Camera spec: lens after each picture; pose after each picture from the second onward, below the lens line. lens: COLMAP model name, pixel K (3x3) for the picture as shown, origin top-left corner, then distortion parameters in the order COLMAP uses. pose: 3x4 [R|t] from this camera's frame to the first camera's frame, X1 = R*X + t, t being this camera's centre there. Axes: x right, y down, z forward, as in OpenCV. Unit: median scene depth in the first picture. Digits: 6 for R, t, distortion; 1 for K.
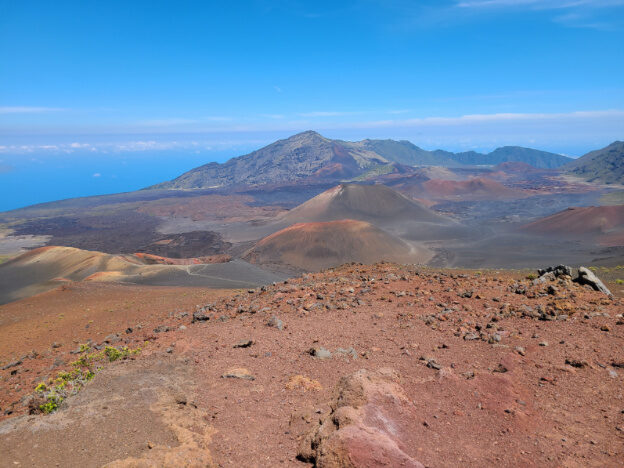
lens RADIAL K [[486.4, 0, 310.7], [0, 486.4, 226.8], [0, 0, 1]] dist [0.064687, -0.007086]
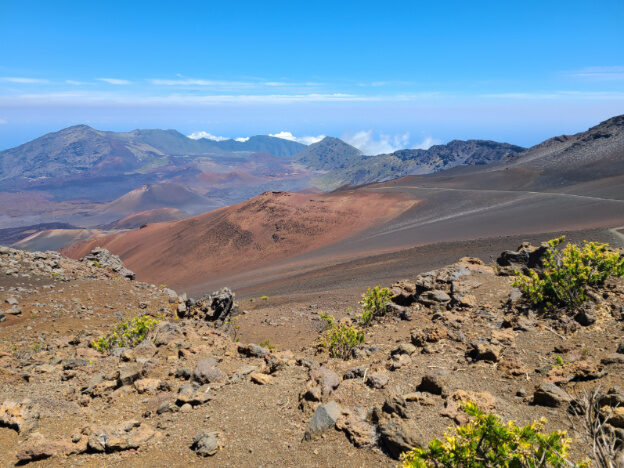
lens RADIAL K [[486.4, 0, 310.7], [0, 486.4, 226.8], [0, 0, 1]] dist [0.064687, -0.007086]
pose [[0.891484, -0.092970, 0.443410, -0.062790], [0.073921, 0.995452, 0.060097, -0.003526], [-0.446980, -0.020798, 0.894302, -0.218445]]
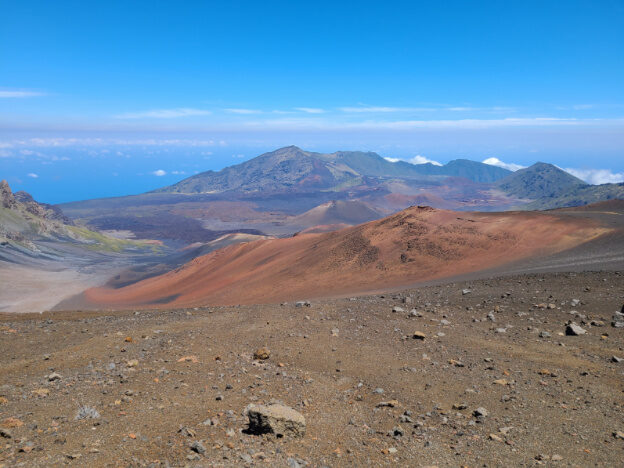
lens RADIAL K [[486.4, 0, 310.7], [0, 486.4, 226.8], [0, 0, 1]] dist [0.064687, -0.007086]
pose [[0.997501, 0.013486, 0.069353, -0.041510], [-0.013466, 0.999909, -0.000753, 0.000014], [-0.069356, -0.000183, 0.997592, -0.204980]]
